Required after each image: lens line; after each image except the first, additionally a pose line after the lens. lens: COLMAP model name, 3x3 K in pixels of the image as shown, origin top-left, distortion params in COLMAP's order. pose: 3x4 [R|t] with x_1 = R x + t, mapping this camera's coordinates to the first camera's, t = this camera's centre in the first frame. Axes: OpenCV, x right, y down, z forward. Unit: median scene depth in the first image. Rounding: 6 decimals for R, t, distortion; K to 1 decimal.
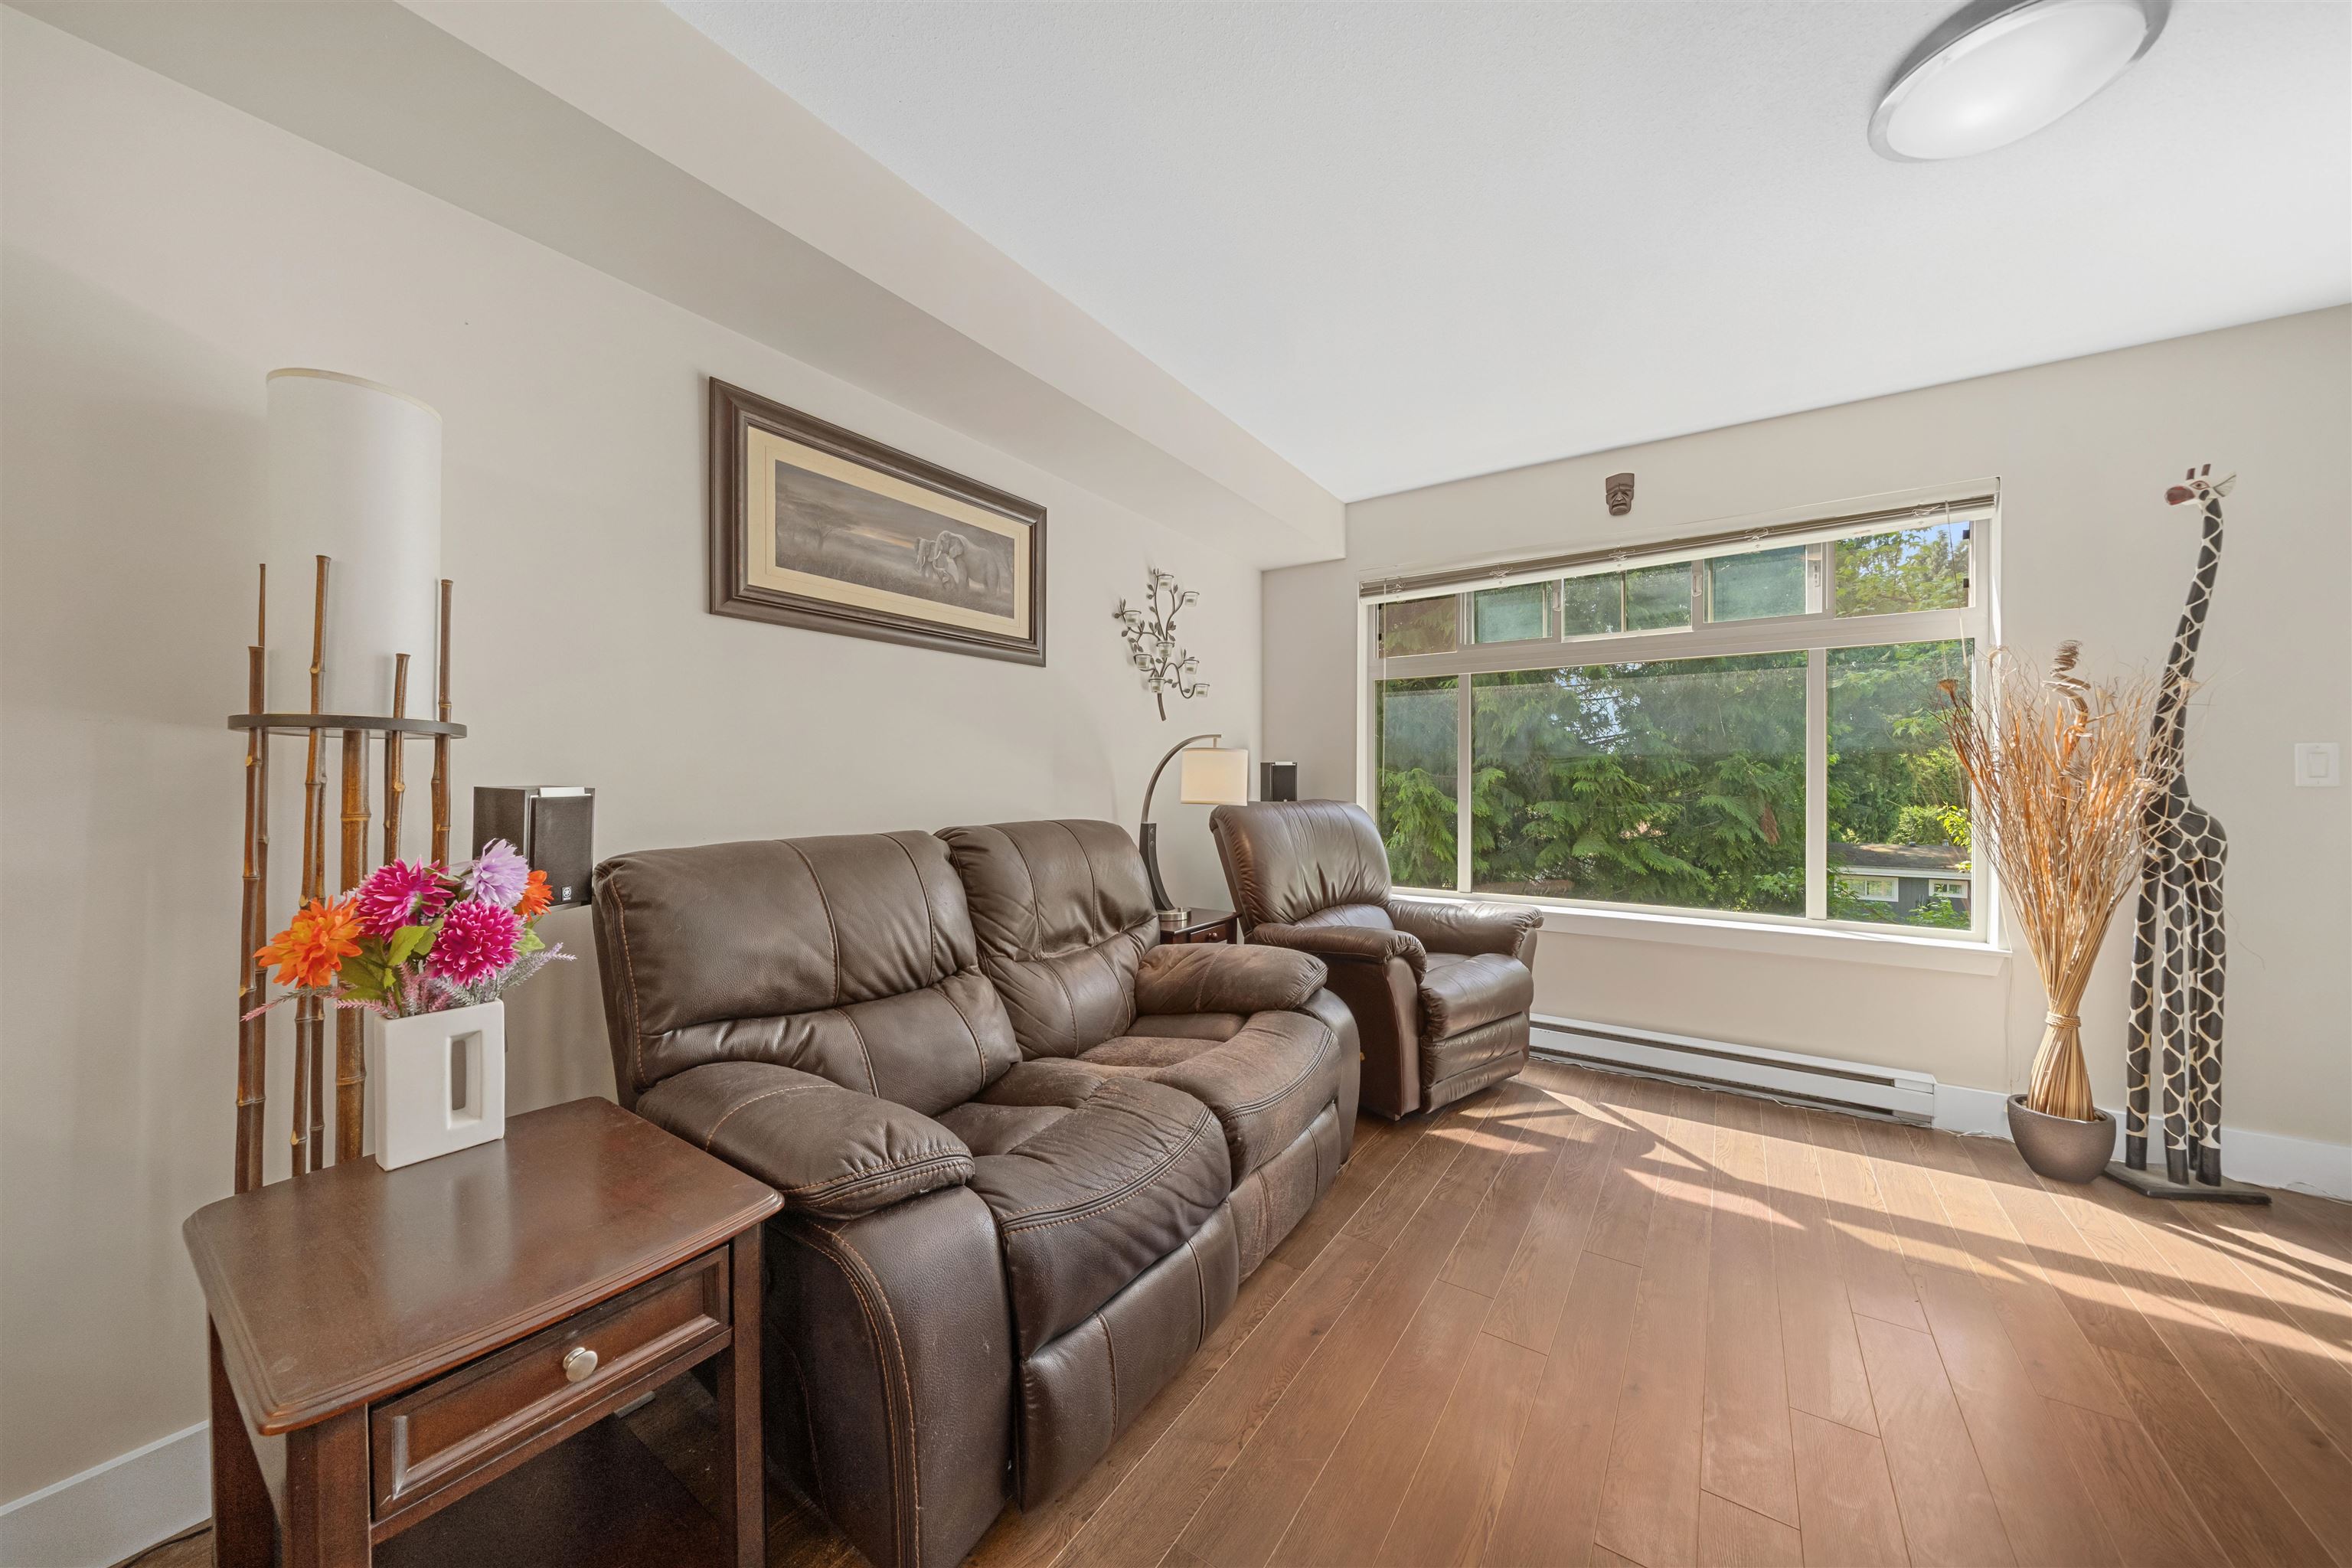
lens RADIAL K [[821.5, 0, 1163.2], [0, 821.5, 786.8], [0, 0, 1]] dist [0.002063, -0.001360]
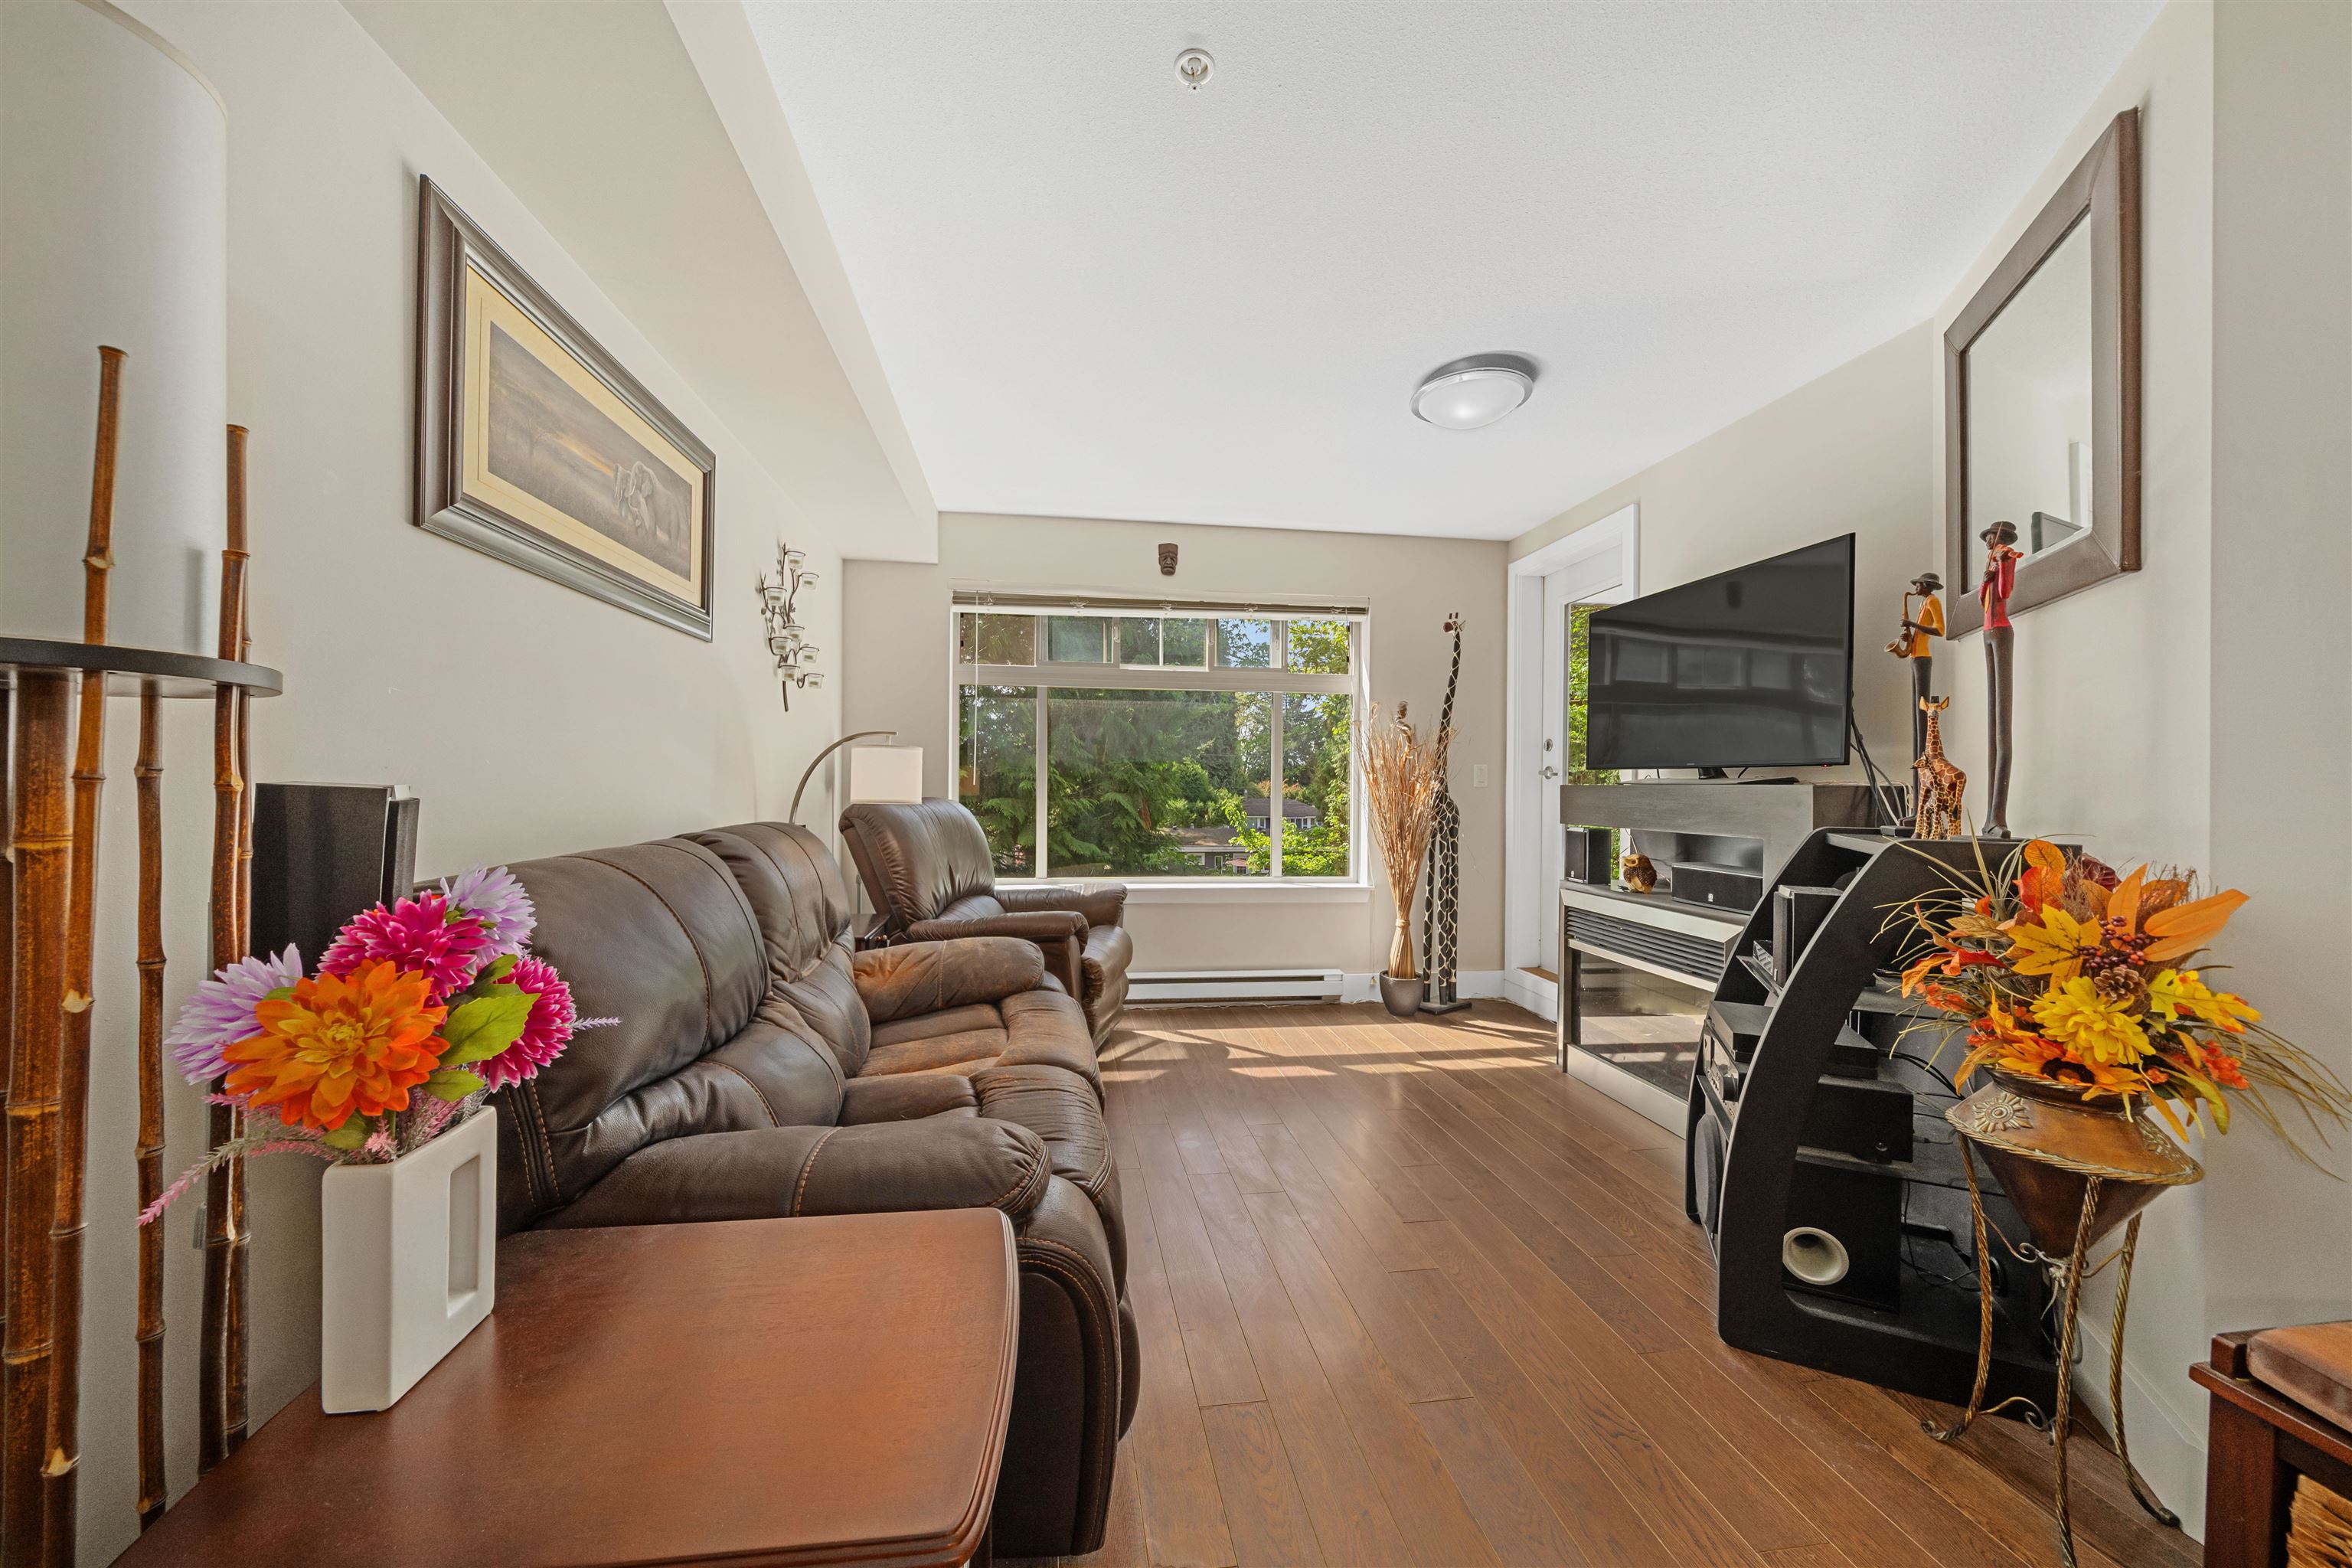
lens RADIAL K [[821.5, 0, 1149.3], [0, 821.5, 787.5], [0, 0, 1]] dist [0.002063, -0.001360]
pose [[0.743212, 0.001271, 0.669054, -0.422312], [-0.002983, 0.999995, 0.001414, 0.000378], [-0.669049, -0.003047, 0.743212, 0.075650]]
